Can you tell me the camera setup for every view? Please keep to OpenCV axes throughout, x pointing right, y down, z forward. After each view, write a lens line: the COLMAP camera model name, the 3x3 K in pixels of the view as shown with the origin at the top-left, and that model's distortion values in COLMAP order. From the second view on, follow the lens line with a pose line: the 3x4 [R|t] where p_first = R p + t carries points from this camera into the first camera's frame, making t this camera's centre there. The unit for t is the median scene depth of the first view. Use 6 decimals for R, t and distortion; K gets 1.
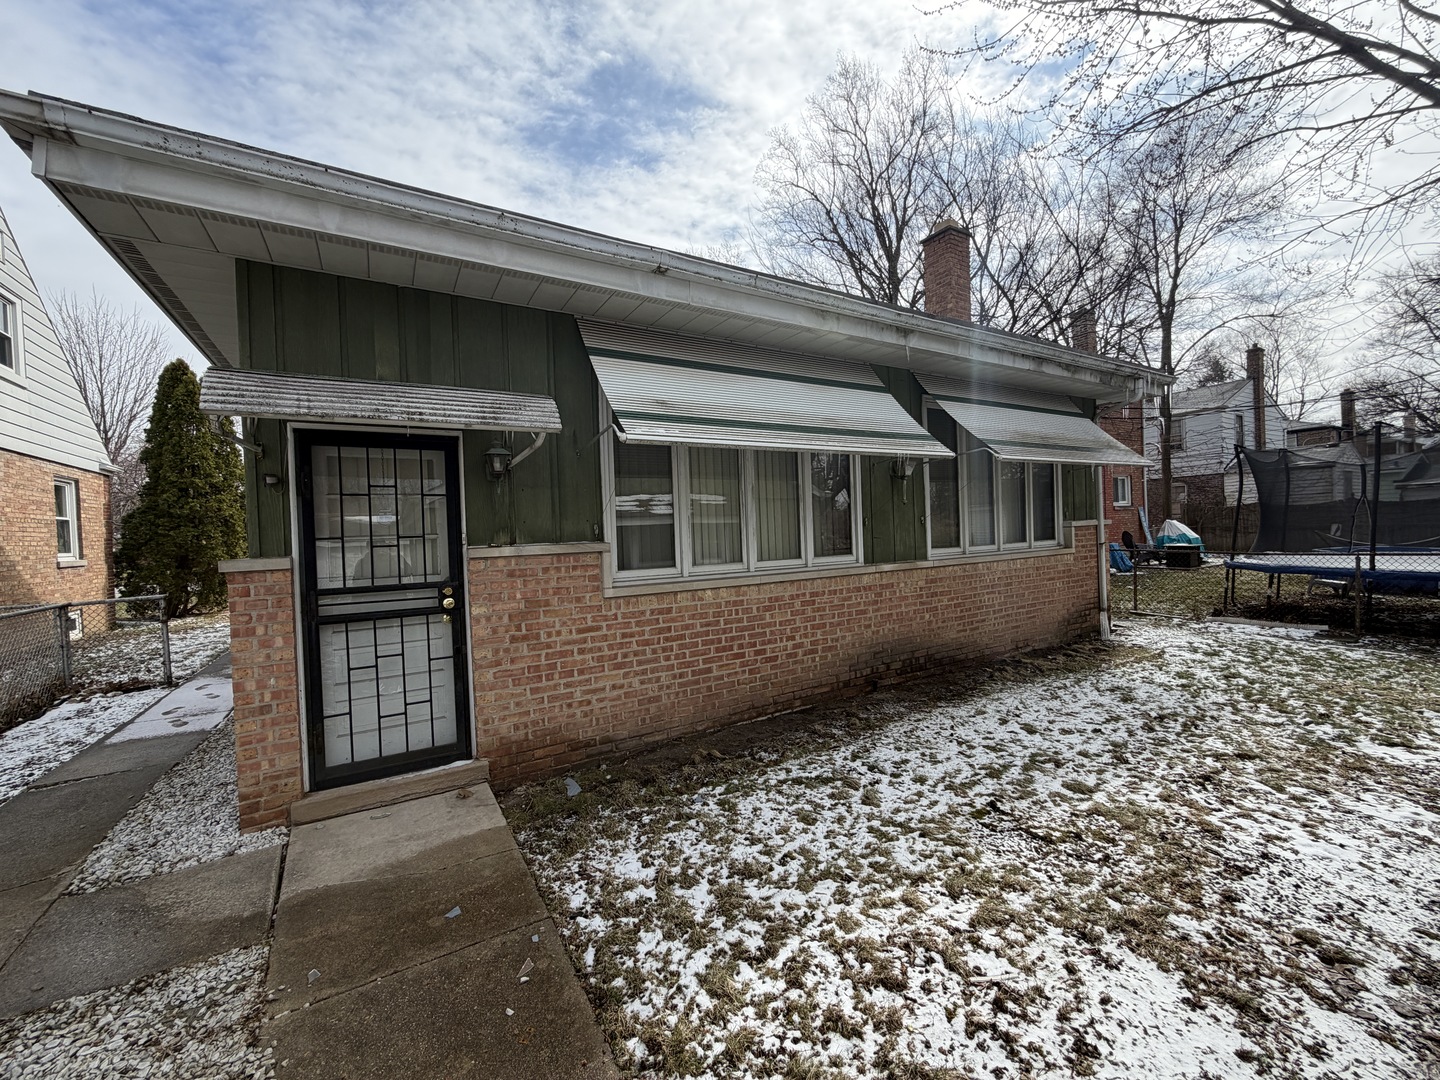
lens RADIAL K [[579.2, 0, 708.1], [0, 579.2, 537.8], [0, 0, 1]] dist [0.001356, -0.000118]
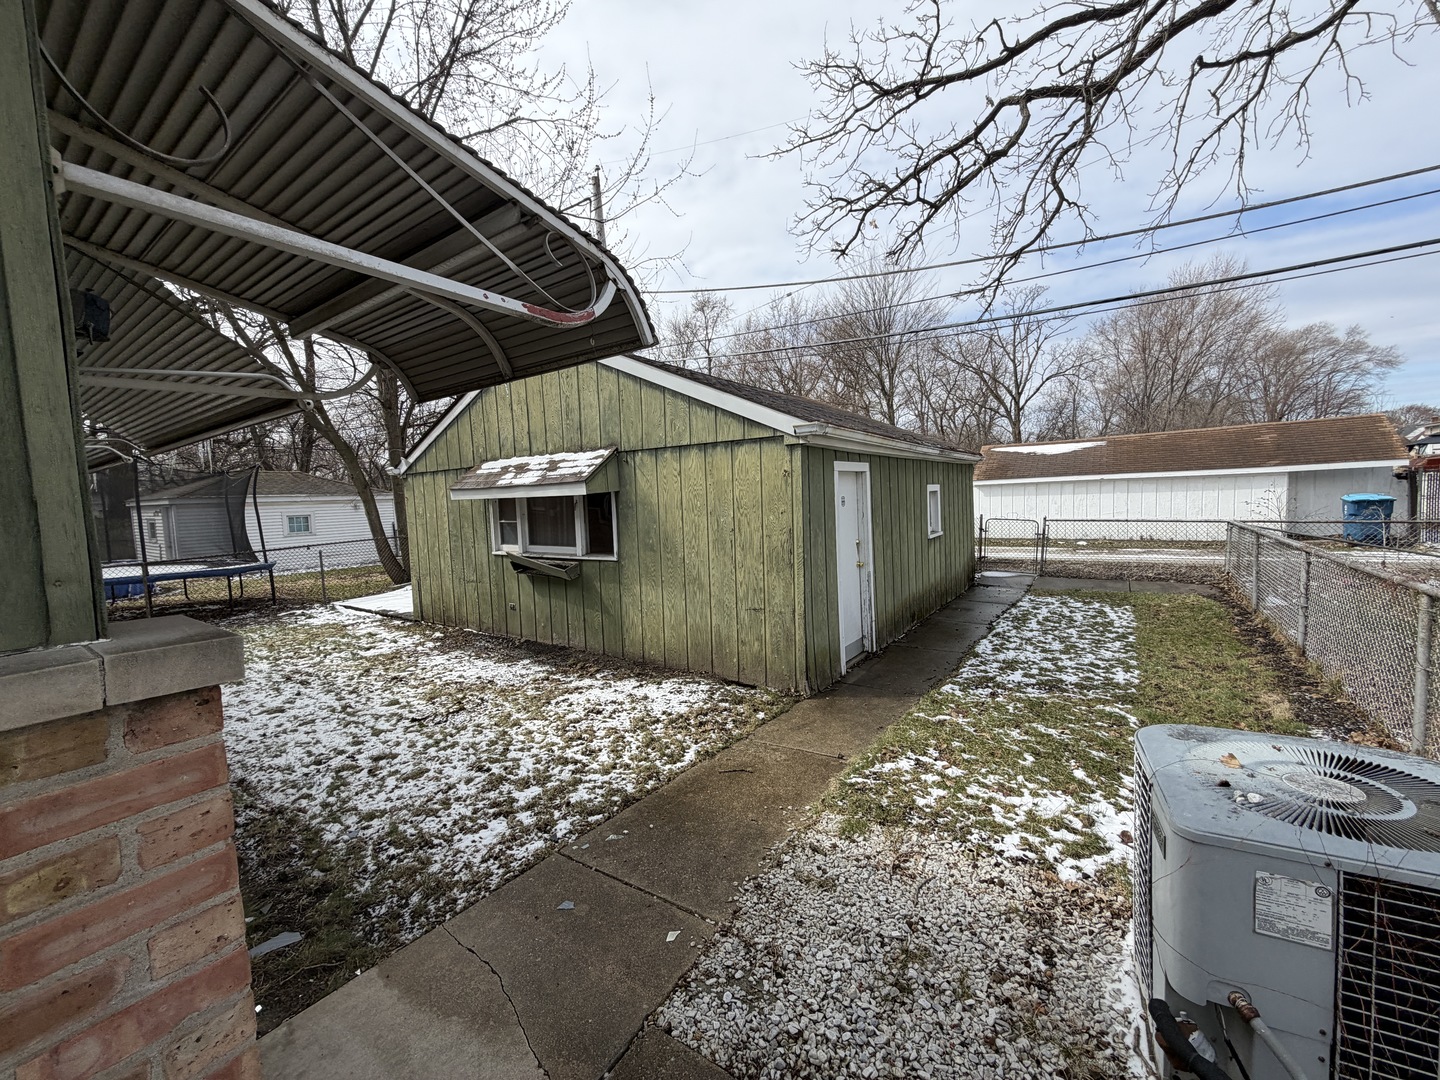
lens RADIAL K [[569.3, 0, 715.1], [0, 569.3, 536.3], [0, 0, 1]] dist [0.000157, -0.000400]
pose [[-0.412182, -0.012637, 0.911014, -0.845057], [0.068985, 0.996601, 0.045036, -0.004153], [-0.908486, 0.081409, -0.409909, 0.665135]]
